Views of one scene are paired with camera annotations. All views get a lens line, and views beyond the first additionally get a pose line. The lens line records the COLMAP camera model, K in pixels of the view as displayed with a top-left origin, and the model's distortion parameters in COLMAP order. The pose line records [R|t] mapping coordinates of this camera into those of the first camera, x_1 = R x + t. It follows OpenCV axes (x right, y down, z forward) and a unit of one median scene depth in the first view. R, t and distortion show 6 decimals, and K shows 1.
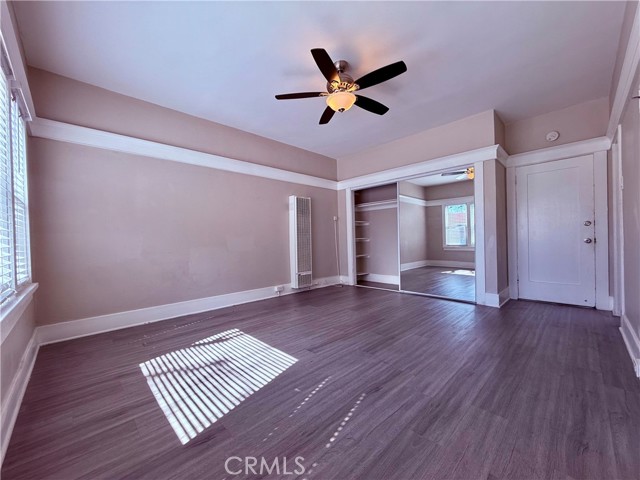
lens RADIAL K [[254.5, 0, 320.0], [0, 254.5, 240.0], [0, 0, 1]] dist [-0.001915, -0.000084]
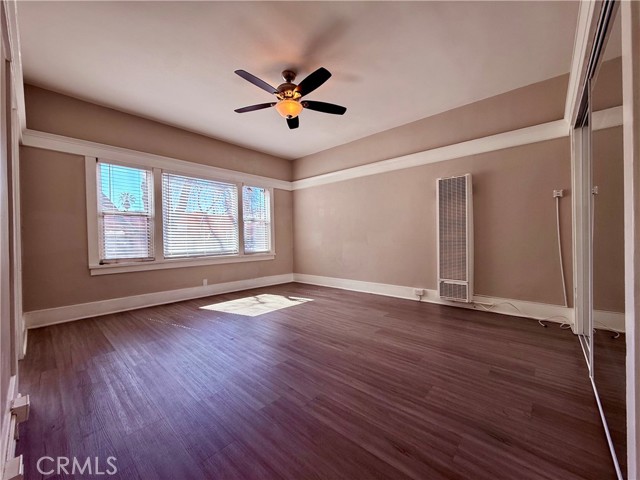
lens RADIAL K [[254.5, 0, 320.0], [0, 254.5, 240.0], [0, 0, 1]] dist [-0.001915, -0.000084]
pose [[0.070635, 0.032560, -0.996971, 0.953067], [0.008197, 0.999414, 0.033220, -0.025869], [0.997469, -0.010518, 0.070327, 0.847385]]
